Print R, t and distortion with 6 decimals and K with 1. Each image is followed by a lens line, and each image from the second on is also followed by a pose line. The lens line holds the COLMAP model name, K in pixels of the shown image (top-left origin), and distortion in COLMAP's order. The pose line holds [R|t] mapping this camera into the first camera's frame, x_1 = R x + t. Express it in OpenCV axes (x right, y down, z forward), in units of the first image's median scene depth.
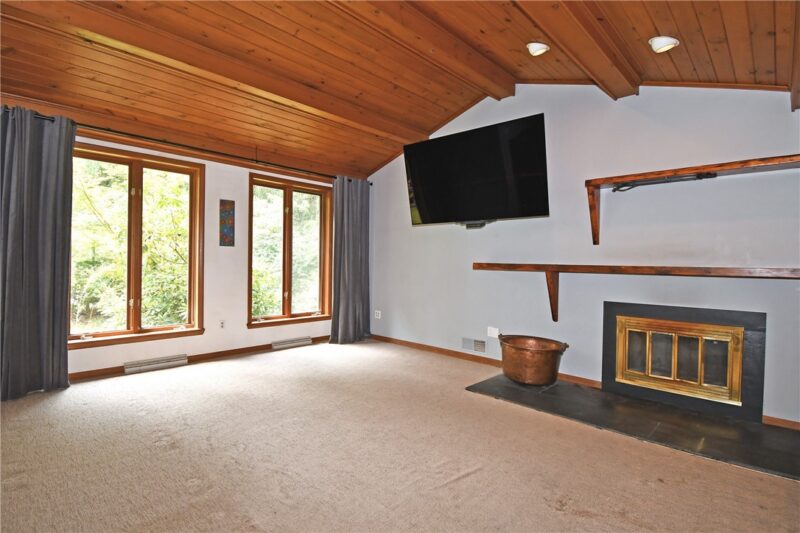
lens RADIAL K [[390.5, 0, 402.0], [0, 390.5, 268.9], [0, 0, 1]] dist [-0.002133, -0.000722]
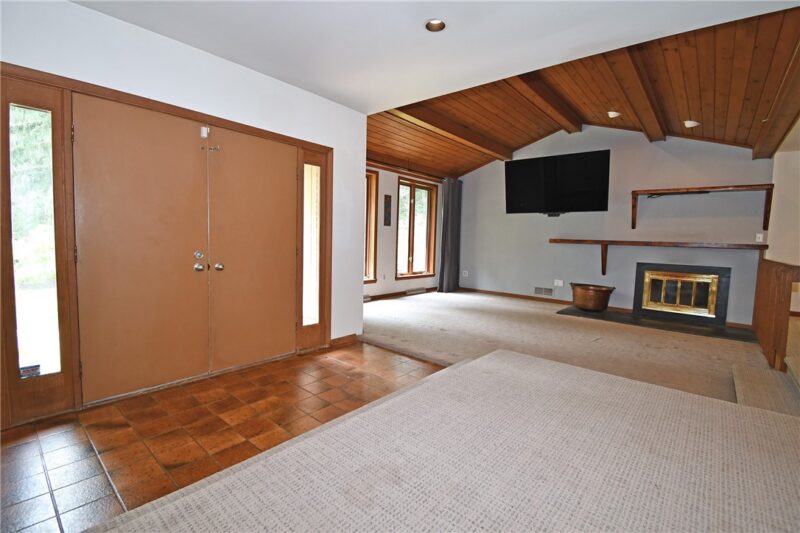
lens RADIAL K [[362.1, 0, 400.0], [0, 362.1, 266.5], [0, 0, 1]] dist [-0.001400, -0.000490]
pose [[0.998789, 0.009504, 0.048281, -0.524038], [-0.012544, 0.997932, 0.063046, 0.012585], [-0.047582, -0.063575, 0.996842, -0.465382]]
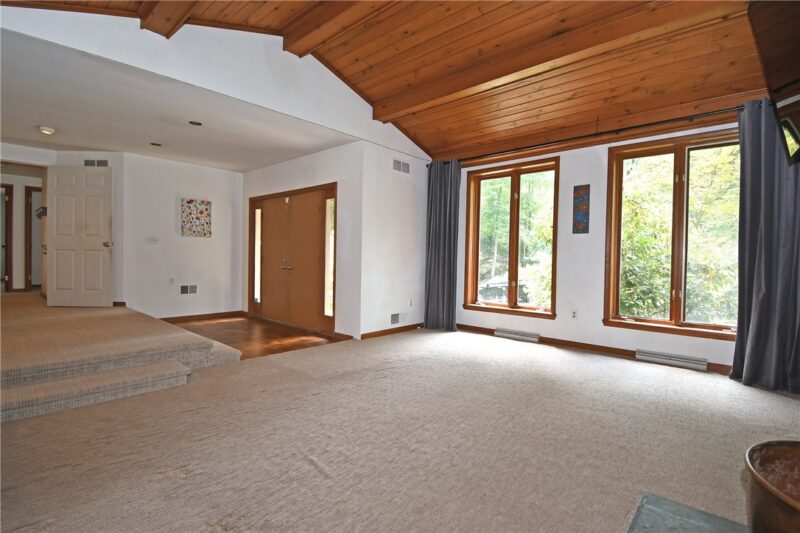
lens RADIAL K [[381.1, 0, 400.0], [0, 381.1, 266.5], [0, 0, 1]] dist [-0.000309, -0.000148]
pose [[0.014315, 0.008191, -0.999864, 0.541888], [-0.030527, 0.999504, 0.007751, 0.032898], [0.999431, 0.030412, 0.014558, 0.615016]]
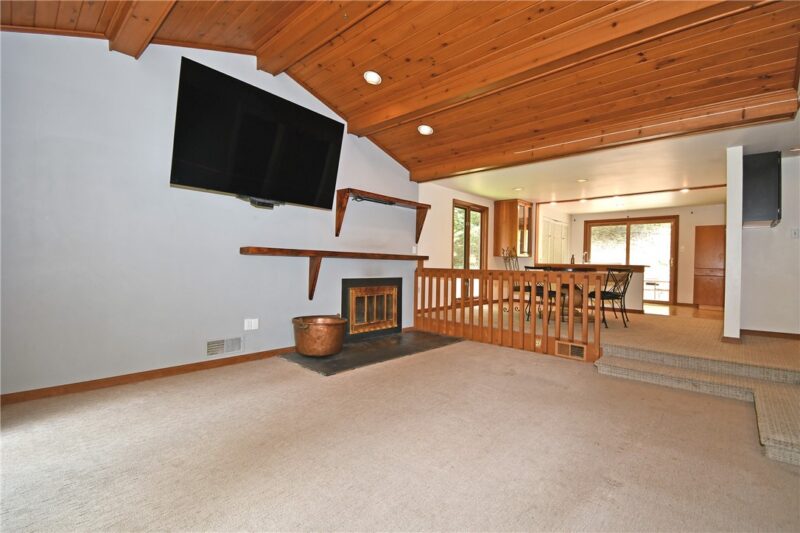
lens RADIAL K [[362.1, 0, 400.0], [0, 362.1, 266.5], [0, 0, 1]] dist [-0.001400, -0.000490]
pose [[-0.016715, -0.025642, 0.999531, -0.660878], [-0.002246, 0.999670, 0.025608, 0.007144], [-0.999858, -0.001817, -0.016767, 0.731748]]
